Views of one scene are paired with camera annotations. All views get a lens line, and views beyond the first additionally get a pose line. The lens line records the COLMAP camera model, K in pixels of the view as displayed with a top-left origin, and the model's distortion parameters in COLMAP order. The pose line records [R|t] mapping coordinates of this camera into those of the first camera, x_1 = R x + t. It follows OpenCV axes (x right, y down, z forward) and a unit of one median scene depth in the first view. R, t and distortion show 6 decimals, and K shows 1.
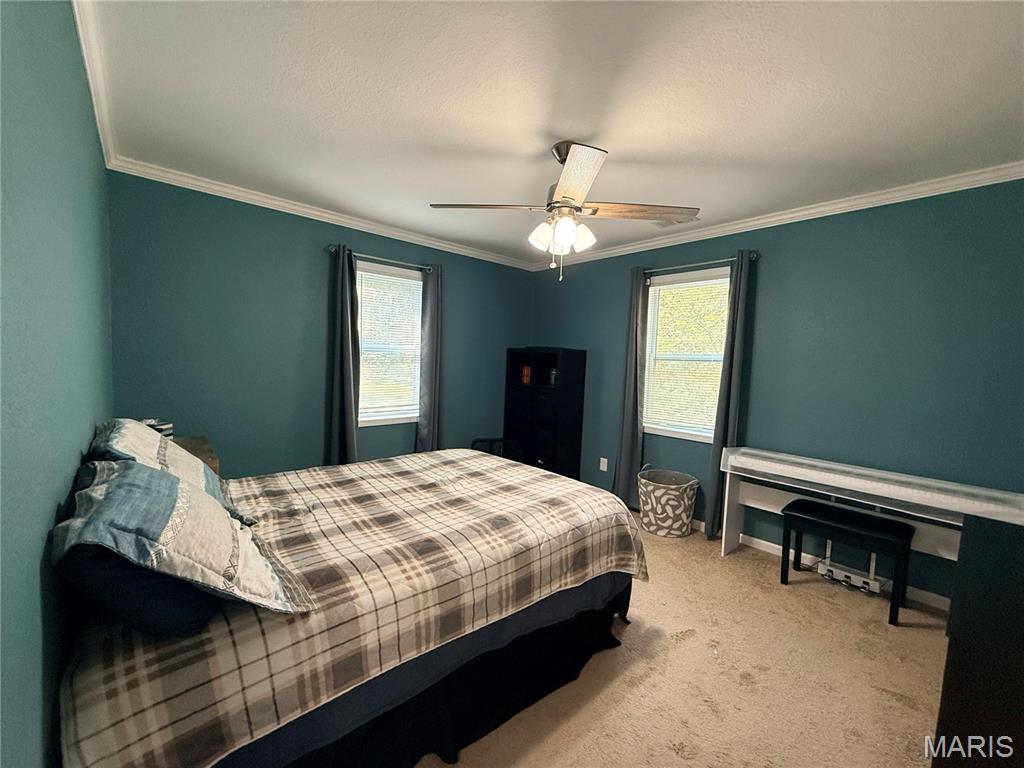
lens RADIAL K [[410.3, 0, 508.9], [0, 410.3, 385.7], [0, 0, 1]] dist [0.001375, 0.000415]
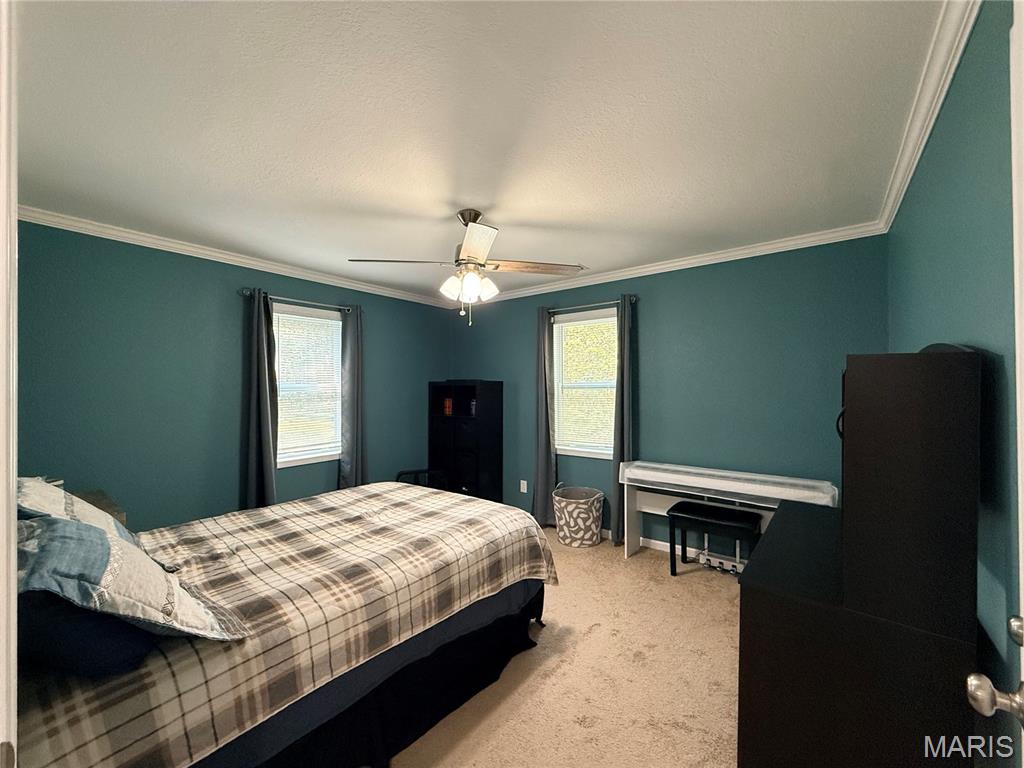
lens RADIAL K [[410.3, 0, 508.9], [0, 410.3, 385.7], [0, 0, 1]] dist [0.001375, 0.000415]
pose [[0.983238, -0.039485, 0.178000, 0.026306], [0.051365, 0.996714, -0.062633, -0.014037], [-0.174942, 0.070726, 0.982035, -0.154981]]
